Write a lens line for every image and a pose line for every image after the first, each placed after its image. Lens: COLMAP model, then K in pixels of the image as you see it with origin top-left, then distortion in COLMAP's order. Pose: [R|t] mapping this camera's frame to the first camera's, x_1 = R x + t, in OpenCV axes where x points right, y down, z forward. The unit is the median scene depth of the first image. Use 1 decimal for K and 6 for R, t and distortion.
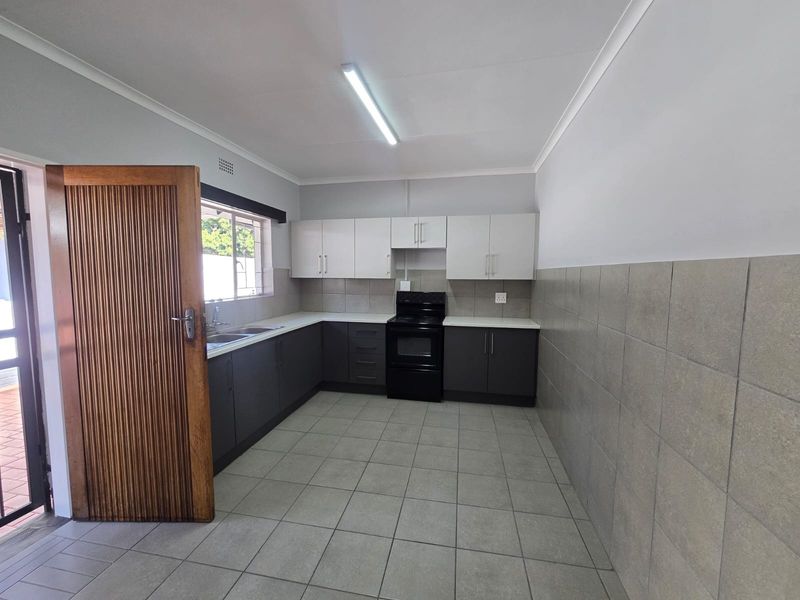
lens RADIAL K [[329.1, 0, 392.6], [0, 329.1, 304.2], [0, 0, 1]] dist [-0.000447, 0.000166]
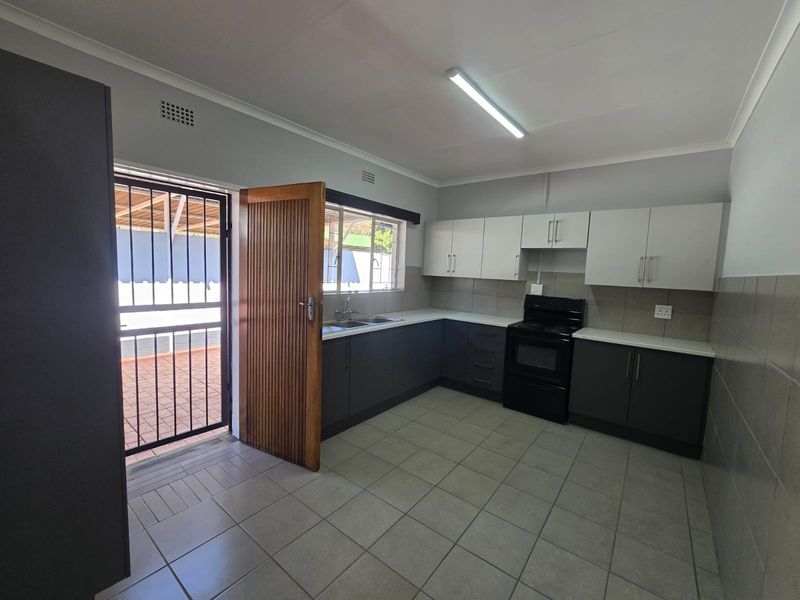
lens RADIAL K [[329.8, 0, 397.5], [0, 329.8, 301.2], [0, 0, 1]] dist [-0.000945, 0.000471]
pose [[0.893937, 0.076243, -0.441661, 0.116111], [-0.078571, 0.996823, 0.013049, -0.005147], [0.441253, 0.023036, 0.897087, 0.011025]]
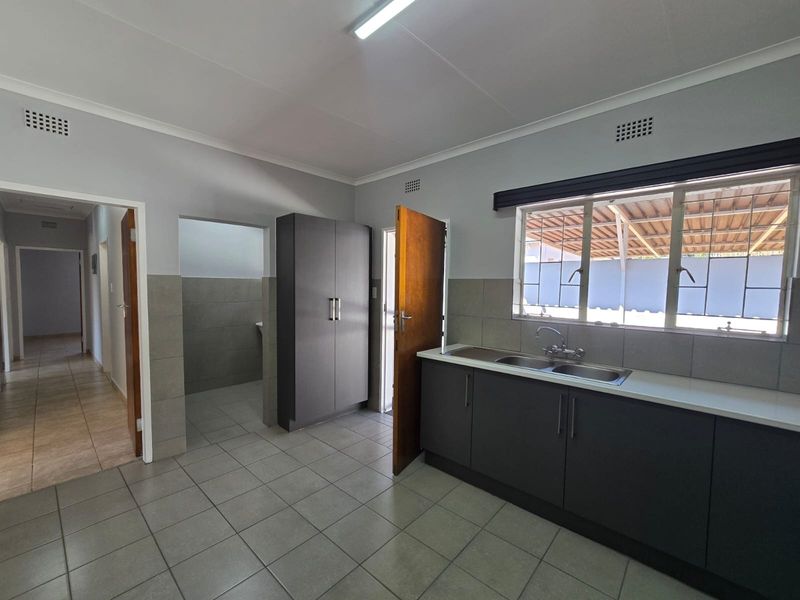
lens RADIAL K [[334.1, 0, 392.8], [0, 334.1, 305.5], [0, 0, 1]] dist [0.000028, -0.000449]
pose [[-0.507534, 0.044793, -0.860467, 0.304959], [-0.095934, 0.989501, 0.108096, -0.077928], [0.856275, 0.137411, -0.497908, 0.849126]]
